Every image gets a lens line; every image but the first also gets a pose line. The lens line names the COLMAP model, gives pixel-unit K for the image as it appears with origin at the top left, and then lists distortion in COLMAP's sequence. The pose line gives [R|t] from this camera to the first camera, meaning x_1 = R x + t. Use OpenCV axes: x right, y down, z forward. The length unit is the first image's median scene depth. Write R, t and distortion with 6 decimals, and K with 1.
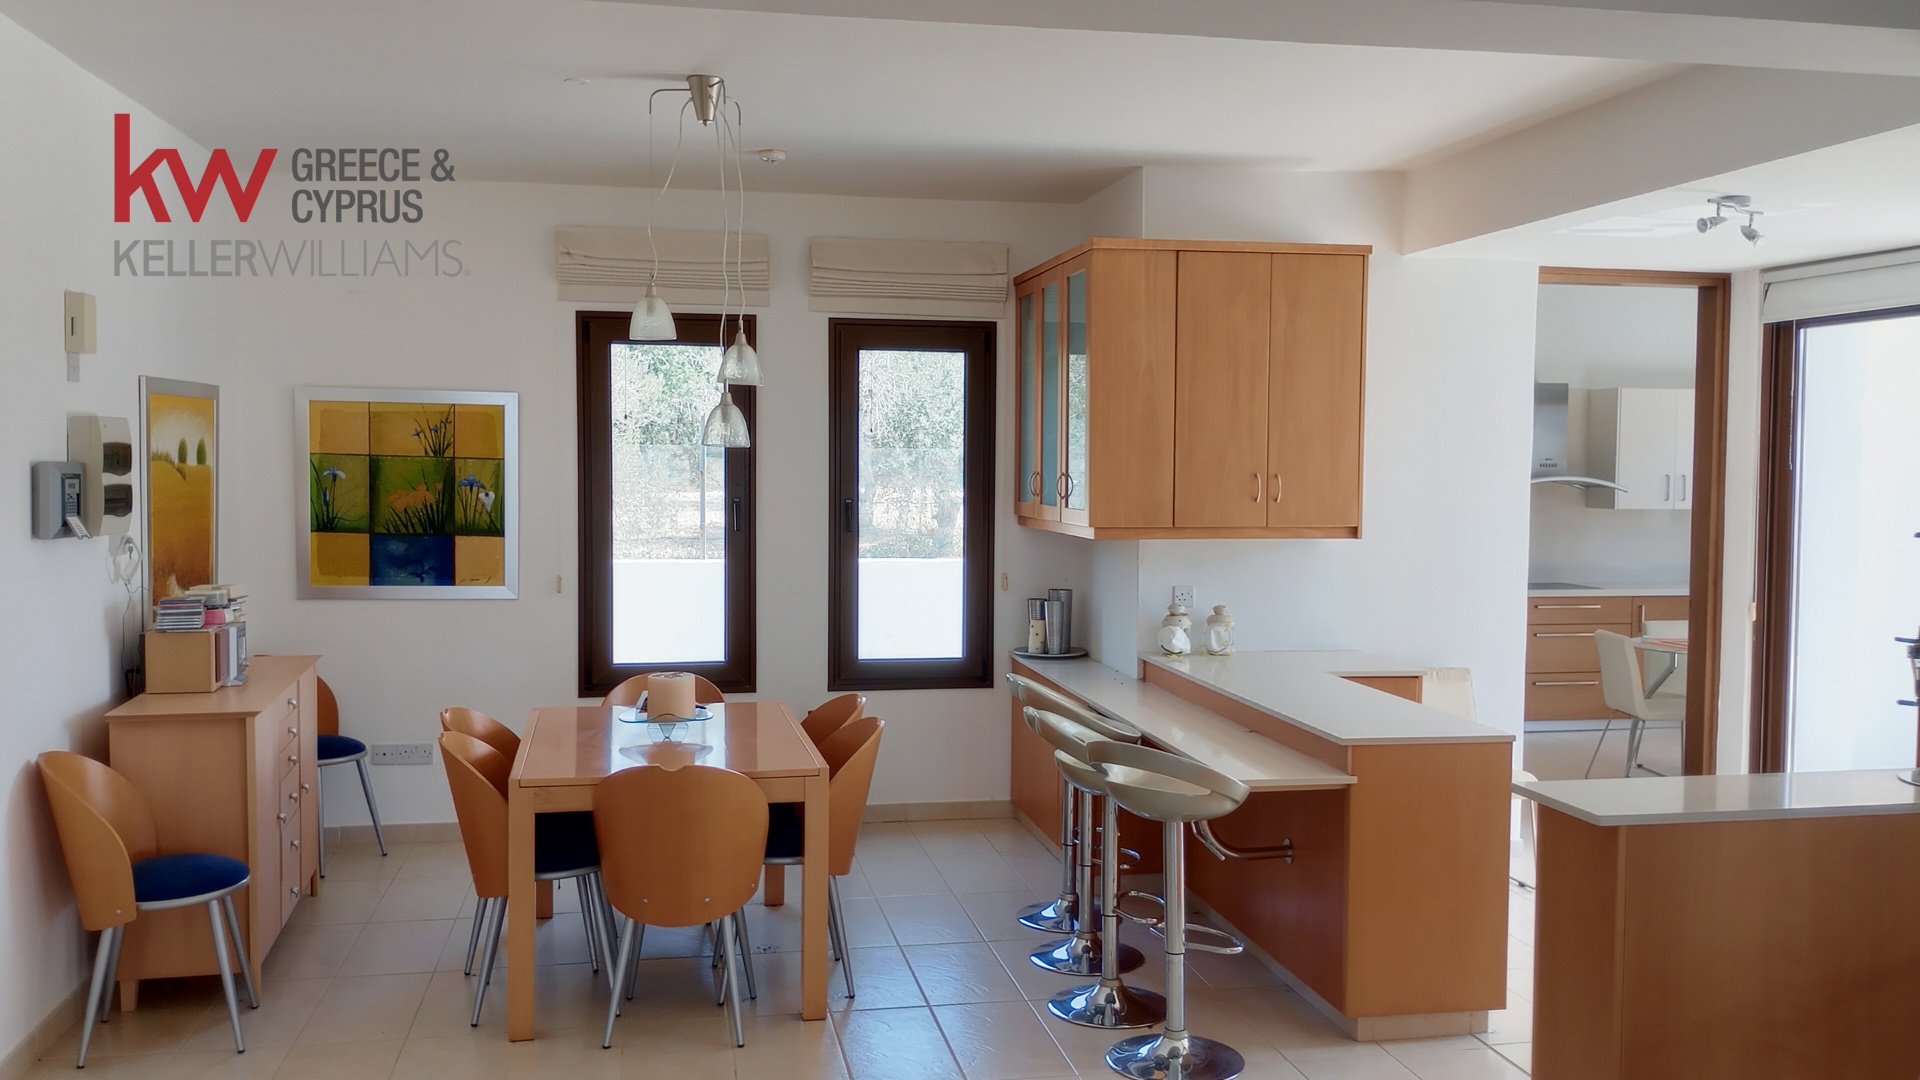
lens RADIAL K [[1554.4, 0, 960.0], [0, 1554.4, 540.0], [0, 0, 1]] dist [0.126625, -0.187253]
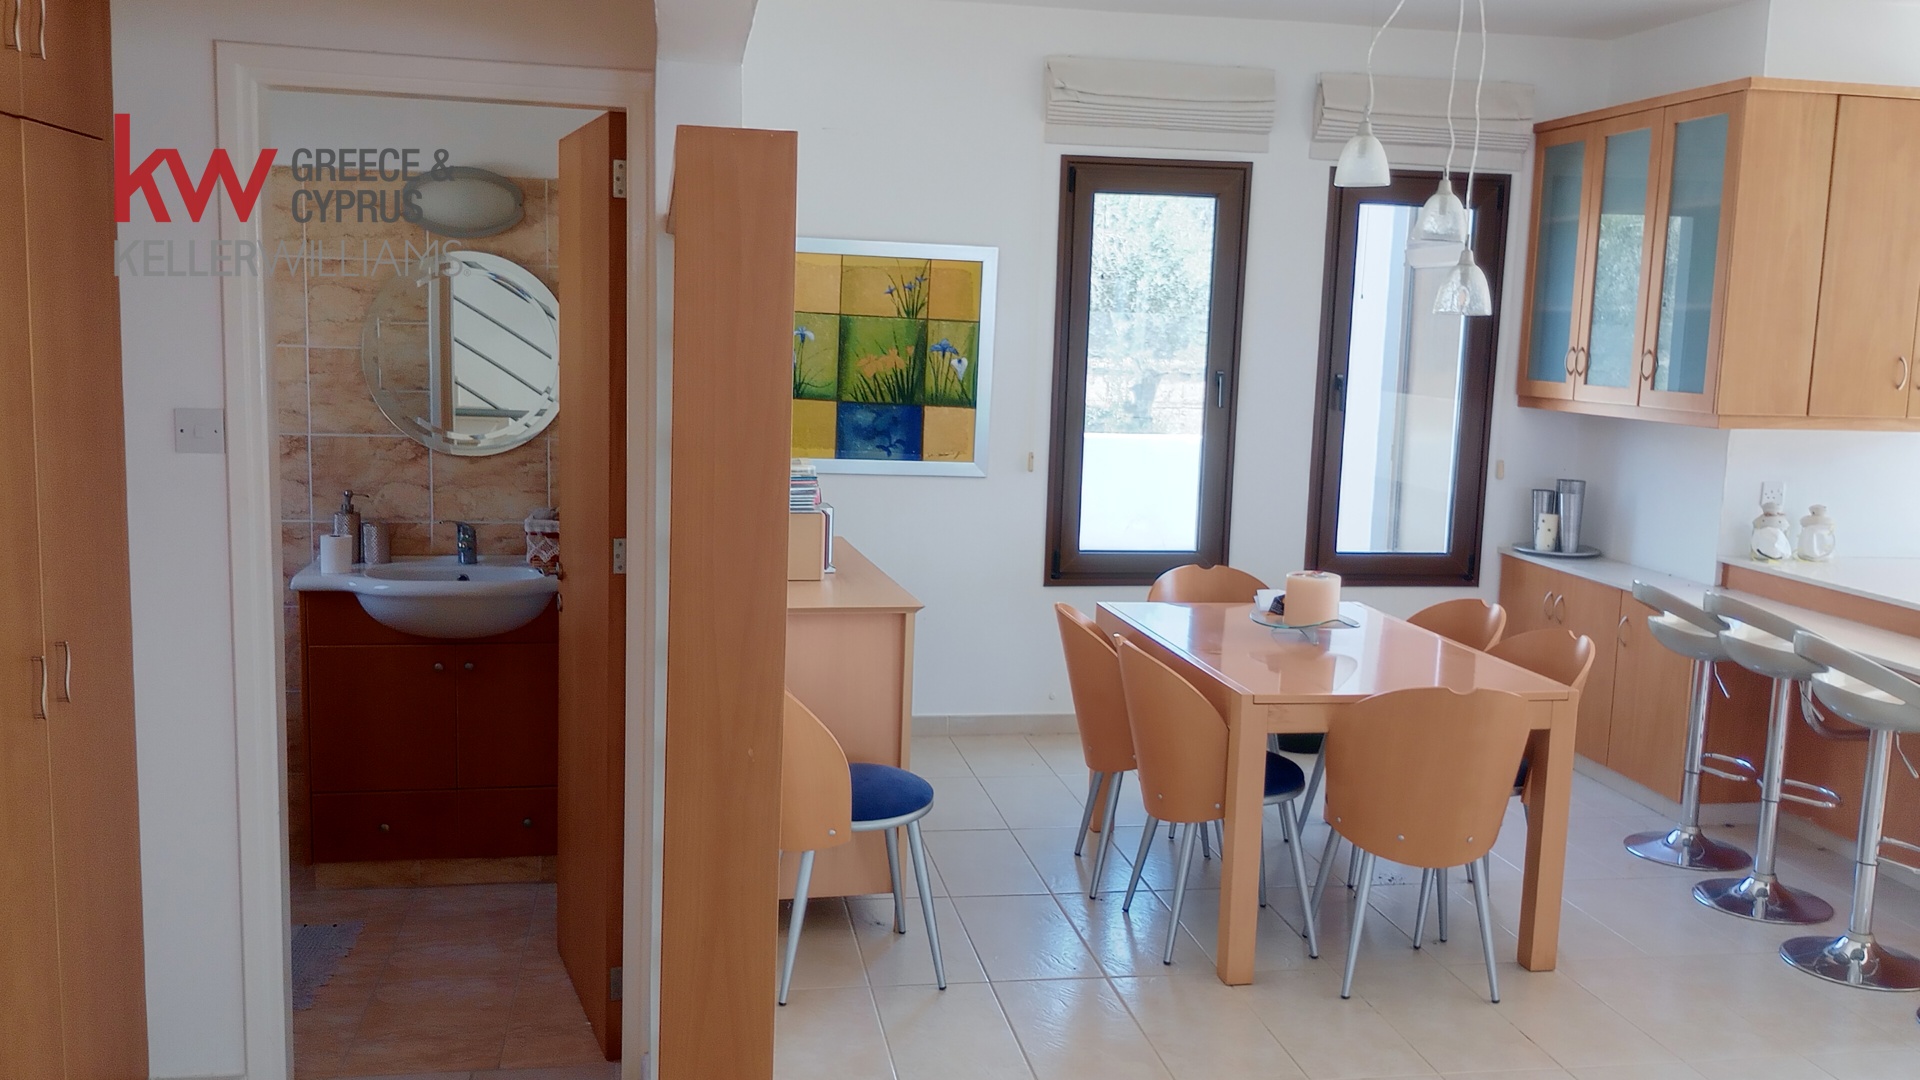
lens RADIAL K [[1554.4, 0, 960.0], [0, 1554.4, 540.0], [0, 0, 1]] dist [0.126625, -0.187253]
pose [[0.999675, 0.024407, 0.007333, -0.306687], [-0.024942, 0.996071, 0.084977, -0.002525], [-0.005230, -0.085133, 0.996356, 0.096837]]
